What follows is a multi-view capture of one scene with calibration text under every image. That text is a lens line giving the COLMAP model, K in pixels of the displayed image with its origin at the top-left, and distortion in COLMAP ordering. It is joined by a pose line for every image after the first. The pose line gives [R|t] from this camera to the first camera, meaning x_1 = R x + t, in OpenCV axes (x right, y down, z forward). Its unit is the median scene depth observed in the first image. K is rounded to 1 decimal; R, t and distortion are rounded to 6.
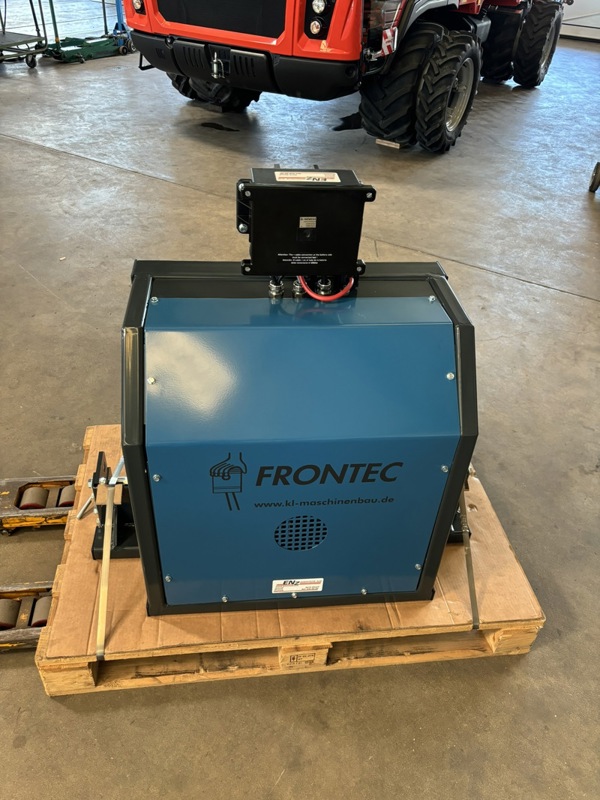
lens RADIAL K [[607.3, 0, 300.0], [0, 607.3, 400.0], [0, 0, 1]] dist [0.007263, -0.003858]
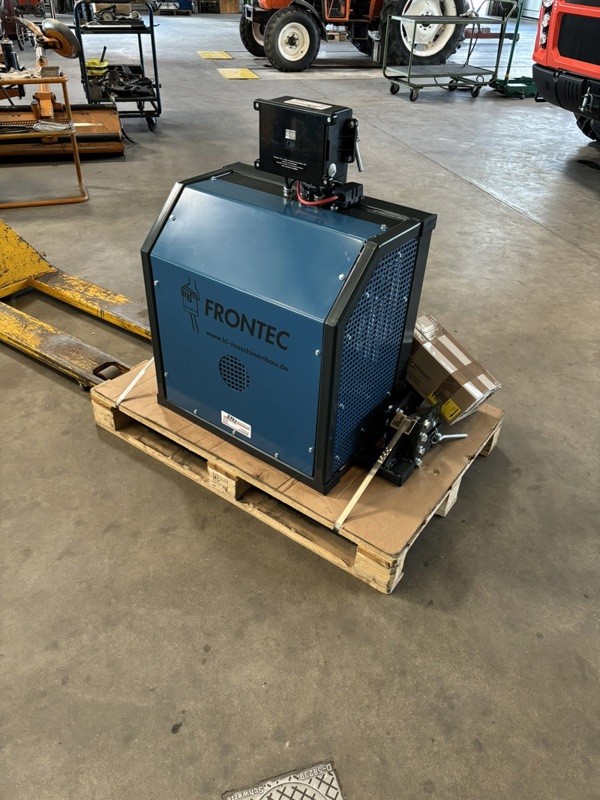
lens RADIAL K [[595.6, 0, 300.0], [0, 595.6, 400.0], [0, 0, 1]] dist [0.047084, -0.069825]
pose [[0.742301, 0.383504, -0.549467, 0.768387], [-0.416423, 0.906464, 0.070106, 0.110053], [0.524958, 0.176771, 0.832569, 0.002390]]
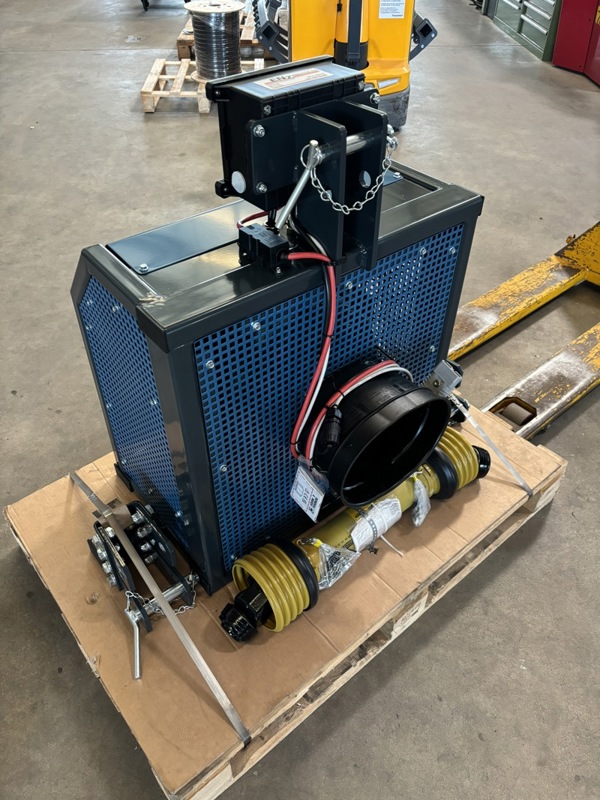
lens RADIAL K [[595.6, 0, 300.0], [0, 595.6, 400.0], [0, 0, 1]] dist [0.047084, -0.069825]
pose [[-0.835641, 0.317915, -0.447922, 0.413165], [-0.376520, 0.262196, 0.888530, -0.732649], [0.399920, 0.911144, -0.099401, 1.109887]]
